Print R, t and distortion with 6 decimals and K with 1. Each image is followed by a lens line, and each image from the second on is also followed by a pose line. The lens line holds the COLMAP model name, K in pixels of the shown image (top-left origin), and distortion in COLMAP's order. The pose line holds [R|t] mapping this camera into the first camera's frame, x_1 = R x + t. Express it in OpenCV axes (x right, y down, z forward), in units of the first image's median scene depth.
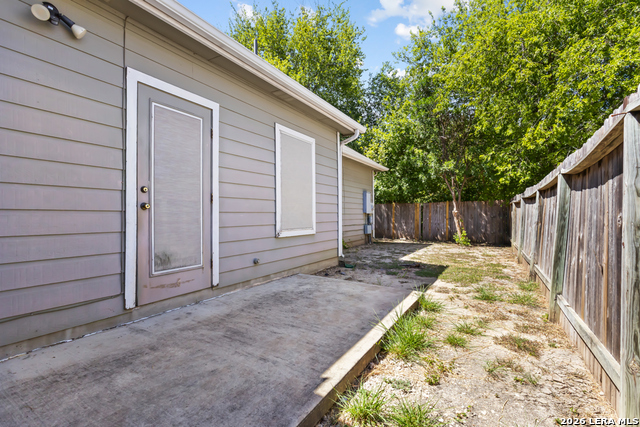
lens RADIAL K [[297.7, 0, 320.7], [0, 297.7, 216.6], [0, 0, 1]] dist [0.001626, 0.000184]
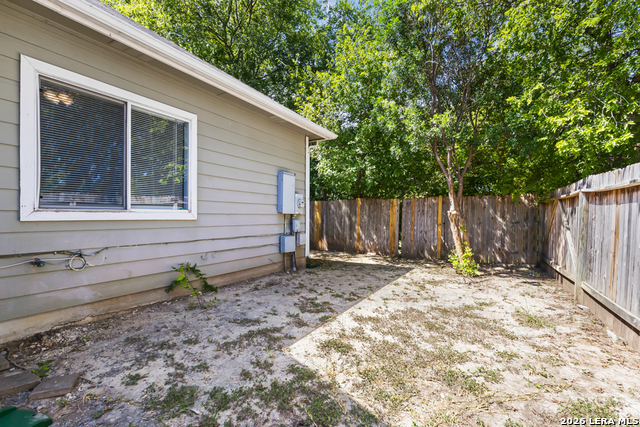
lens RADIAL K [[297.7, 0, 319.2], [0, 297.7, 213.0], [0, 0, 1]] dist [0.001626, 0.000184]
pose [[0.999793, 0.018939, 0.007478, 0.196151], [-0.018877, 0.999788, -0.008266, -0.008182], [-0.007633, 0.008123, 0.999938, 0.442032]]
